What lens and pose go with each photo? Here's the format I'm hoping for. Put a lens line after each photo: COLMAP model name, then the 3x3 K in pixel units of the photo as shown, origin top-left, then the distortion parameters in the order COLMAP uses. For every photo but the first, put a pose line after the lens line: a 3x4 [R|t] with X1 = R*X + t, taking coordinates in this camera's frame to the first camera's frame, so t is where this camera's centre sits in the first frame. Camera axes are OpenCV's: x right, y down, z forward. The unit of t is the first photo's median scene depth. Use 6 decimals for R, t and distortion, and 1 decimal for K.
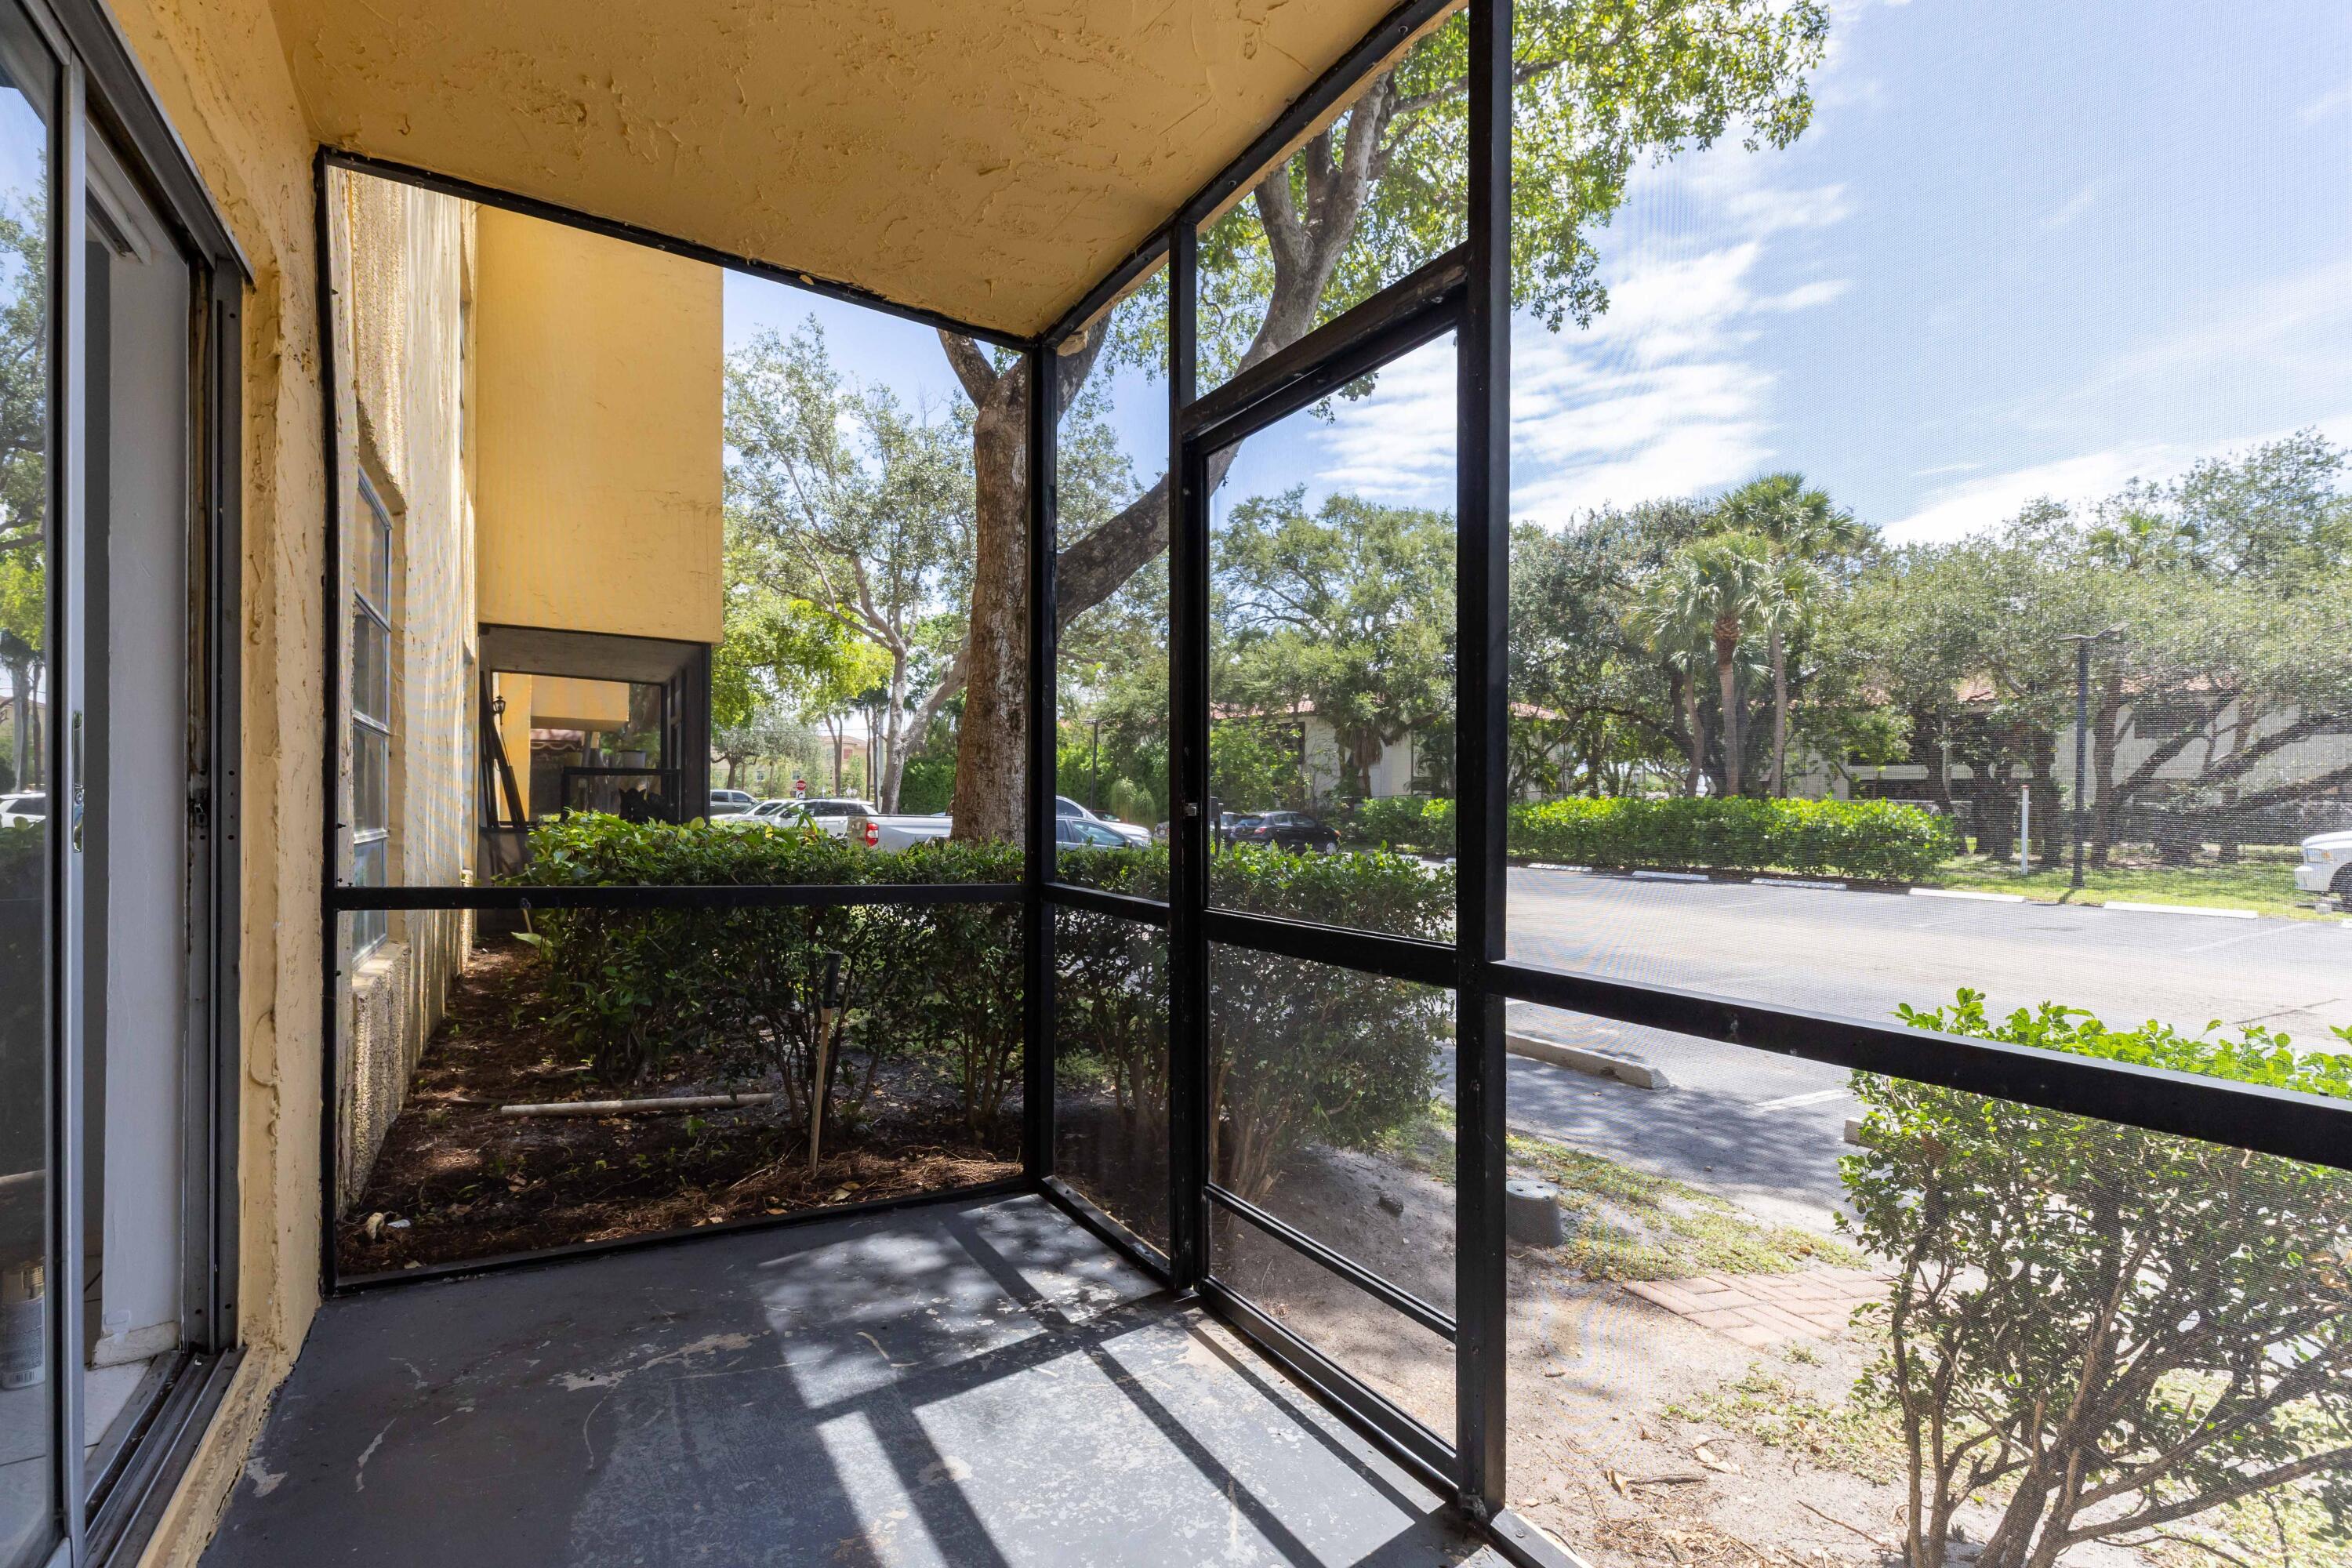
lens RADIAL K [[1080.2, 0, 1175.1], [0, 1080.2, 812.3], [0, 0, 1]] dist [0.001154, -0.000282]
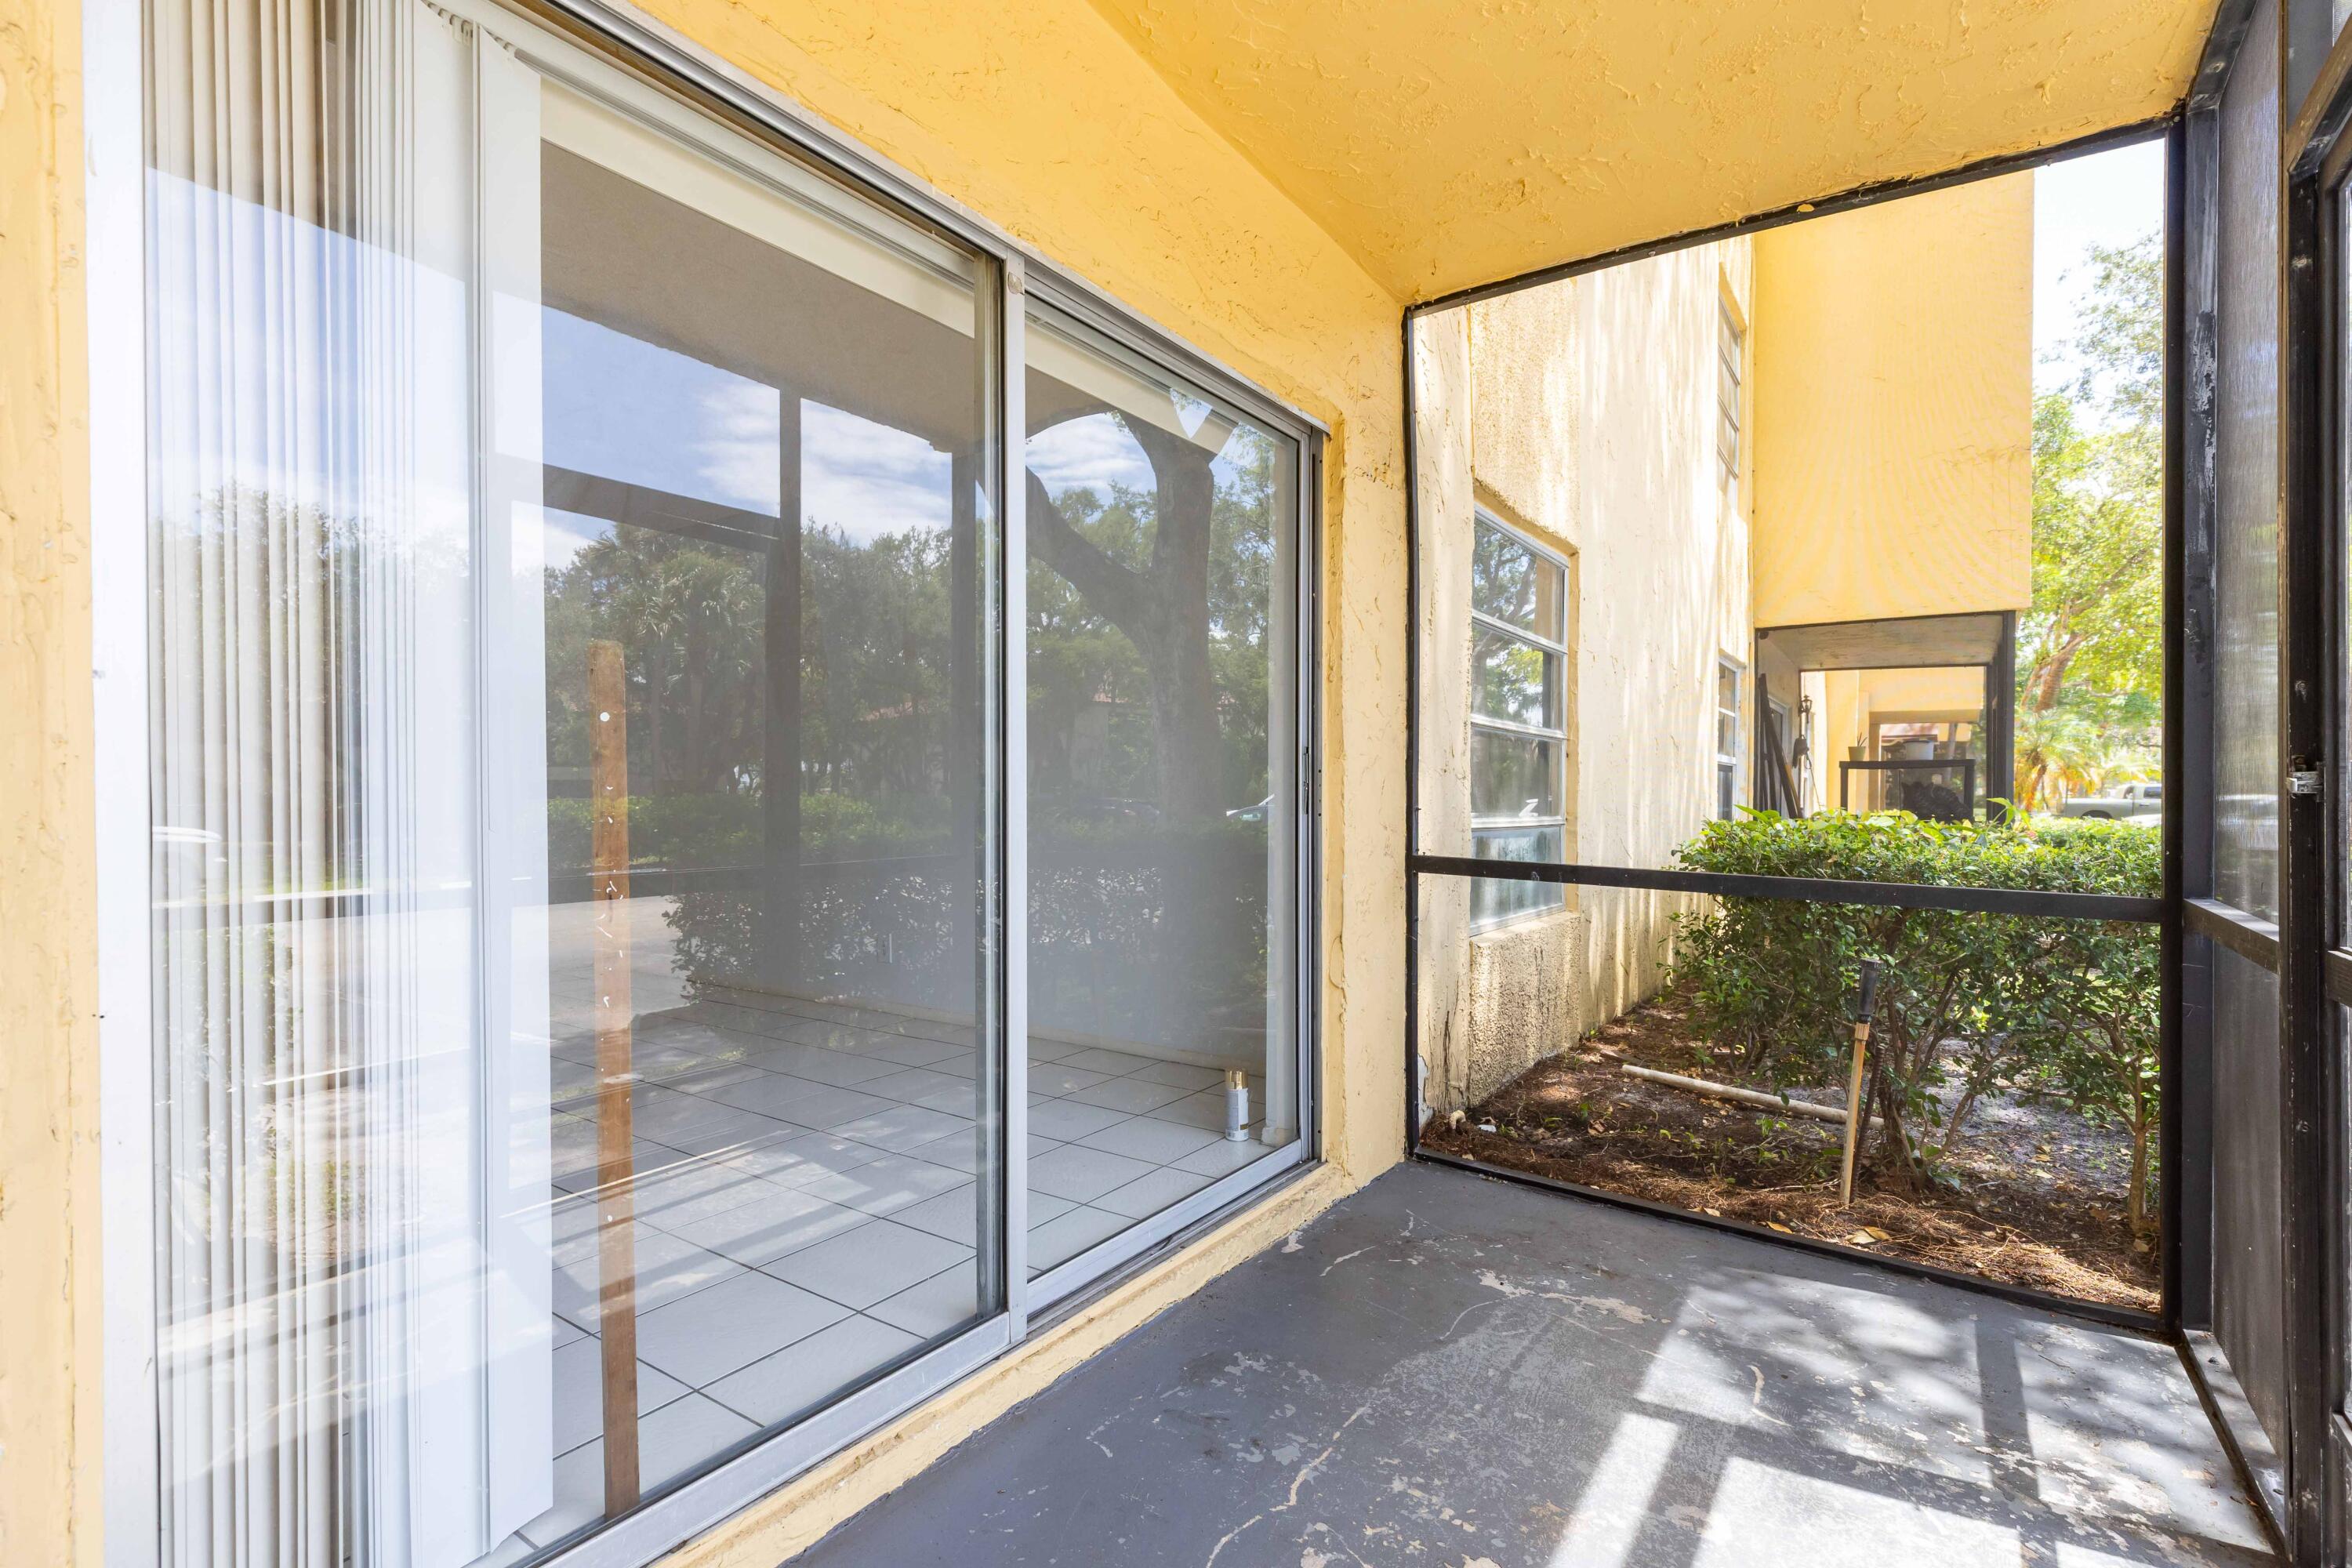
lens RADIAL K [[1080.2, 0, 1175.1], [0, 1080.2, 812.3], [0, 0, 1]] dist [0.001154, -0.000282]
pose [[0.408887, 0.002089, -0.912583, 0.274263], [-0.002231, 0.999997, 0.001289, 0.012952], [0.912582, 0.001509, 0.408890, 0.150495]]
